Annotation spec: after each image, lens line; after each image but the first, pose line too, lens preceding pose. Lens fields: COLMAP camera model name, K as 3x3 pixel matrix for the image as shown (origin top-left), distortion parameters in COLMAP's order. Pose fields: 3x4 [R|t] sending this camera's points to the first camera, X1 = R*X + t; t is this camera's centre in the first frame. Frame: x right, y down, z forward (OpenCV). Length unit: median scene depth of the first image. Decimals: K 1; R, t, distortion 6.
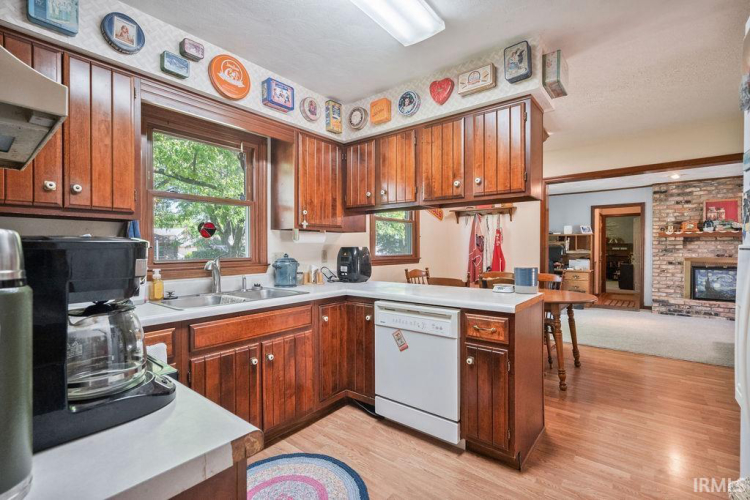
lens RADIAL K [[335.6, 0, 375.0], [0, 335.6, 250.0], [0, 0, 1]] dist [-0.000564, -0.000145]
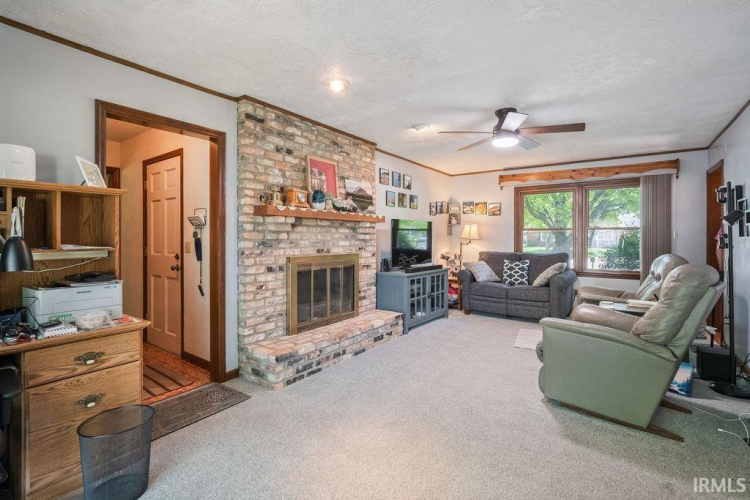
lens RADIAL K [[348.1, 0, 373.4], [0, 348.1, 238.6], [0, 0, 1]] dist [-0.000992, -0.000042]
pose [[-0.032541, -0.001256, 0.999470, 0.364504], [0.008365, 0.999964, 0.001529, -0.005470], [-0.999435, 0.008410, -0.032529, 0.857310]]
